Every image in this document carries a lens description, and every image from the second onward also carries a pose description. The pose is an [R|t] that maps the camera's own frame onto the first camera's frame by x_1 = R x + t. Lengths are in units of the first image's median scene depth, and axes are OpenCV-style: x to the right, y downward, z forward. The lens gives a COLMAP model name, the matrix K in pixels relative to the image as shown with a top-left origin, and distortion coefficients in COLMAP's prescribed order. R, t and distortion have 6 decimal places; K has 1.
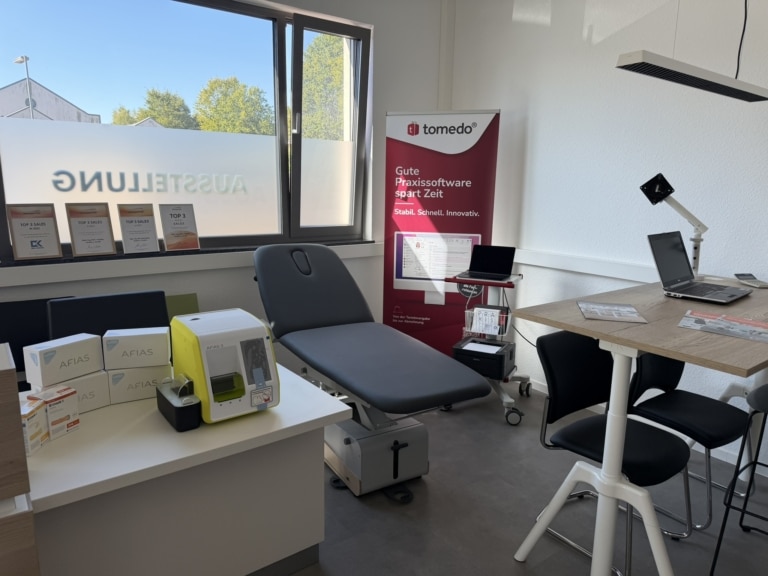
lens RADIAL K [[541.8, 0, 384.0], [0, 541.8, 288.0], [0, 0, 1]] dist [0.002552, 0.000695]
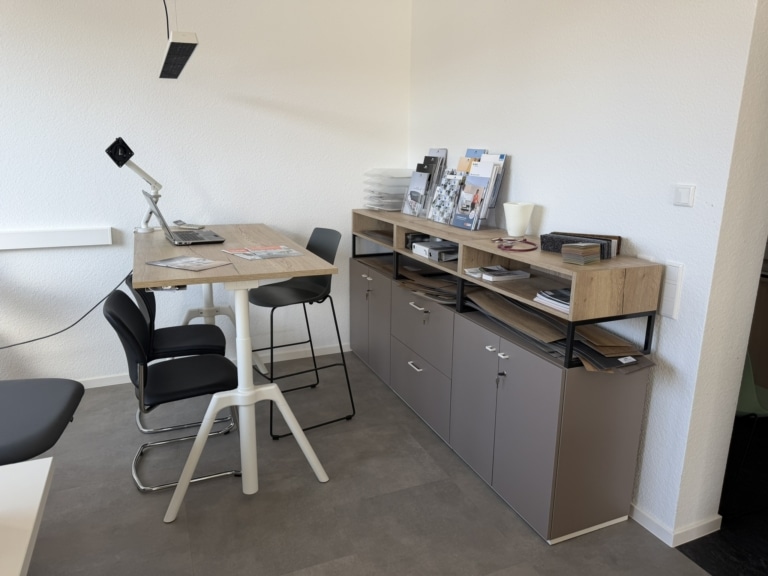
lens RADIAL K [[541.8, 0, 384.0], [0, 541.8, 288.0], [0, 0, 1]] dist [0.002552, 0.000695]
pose [[0.231822, -0.250493, 0.939953, -0.599937], [0.180455, 0.960578, 0.211483, -0.078033], [-0.955874, 0.120593, 0.267886, 0.333201]]
